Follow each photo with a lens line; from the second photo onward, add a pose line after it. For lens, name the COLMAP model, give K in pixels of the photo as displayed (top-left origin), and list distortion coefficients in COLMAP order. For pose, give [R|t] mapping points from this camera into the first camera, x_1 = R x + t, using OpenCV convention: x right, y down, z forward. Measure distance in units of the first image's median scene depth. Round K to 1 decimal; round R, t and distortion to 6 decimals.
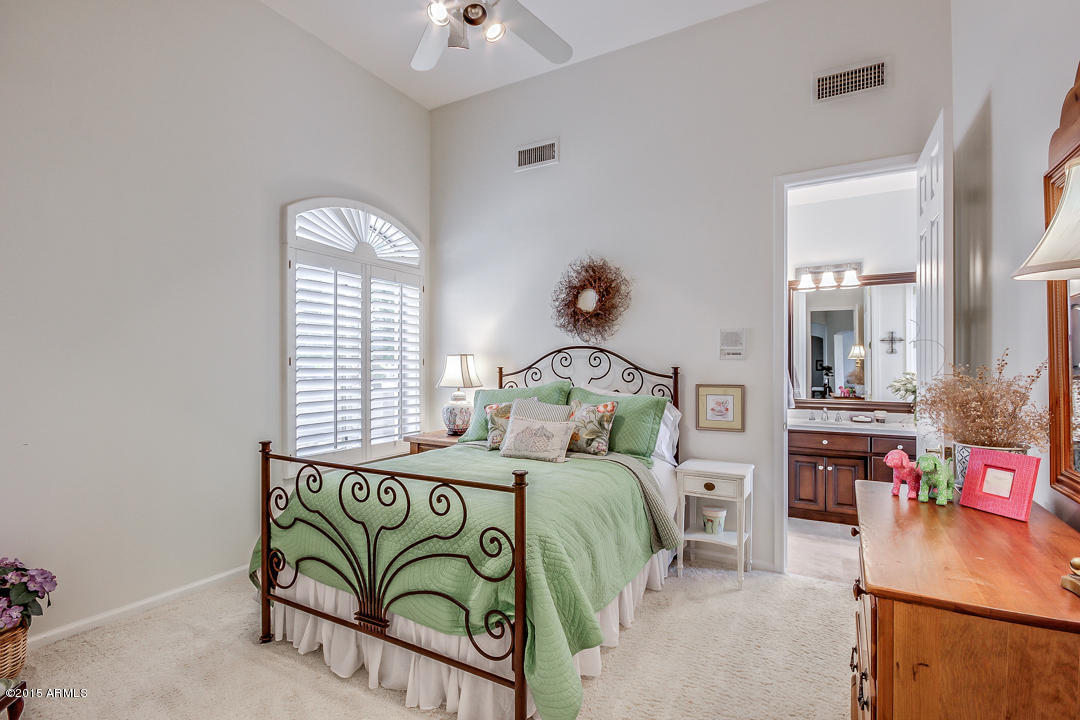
lens RADIAL K [[515.3, 0, 539.0], [0, 515.3, 358.8], [0, 0, 1]] dist [-0.012693, -0.000104]
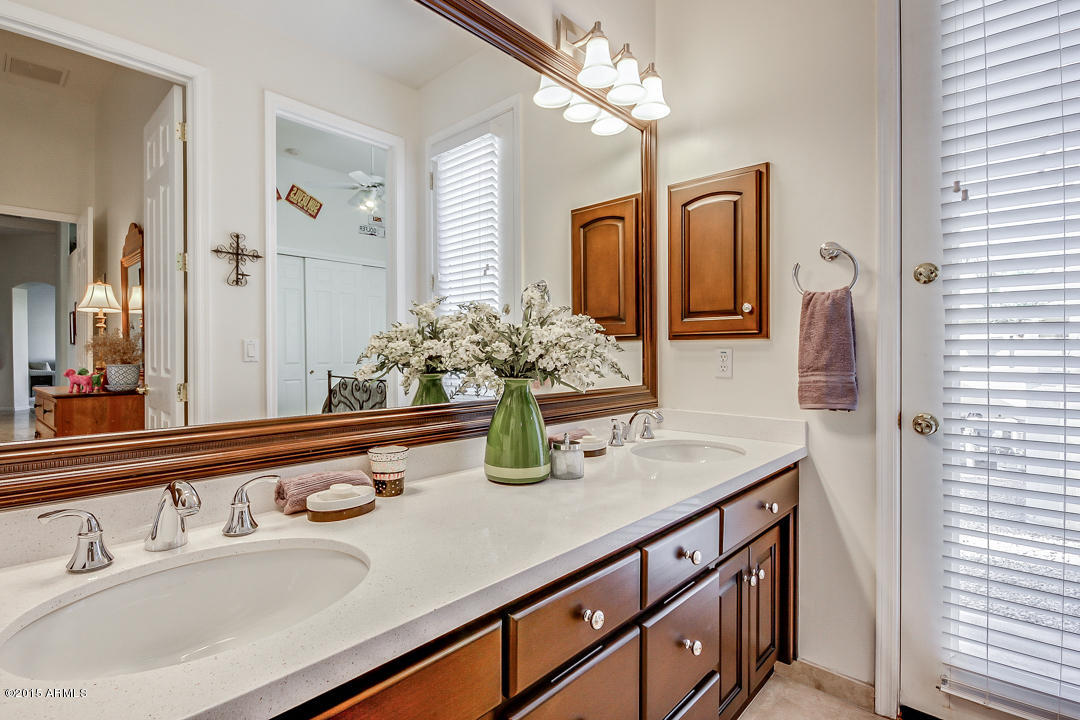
lens RADIAL K [[515.3, 0, 539.1], [0, 515.3, 355.4], [0, 0, 1]] dist [-0.012693, -0.000104]
pose [[0.220532, -0.007408, 0.975352, 0.140986], [-0.010989, 0.999889, 0.010079, 0.017712], [-0.975318, -0.012941, 0.220426, 0.283708]]
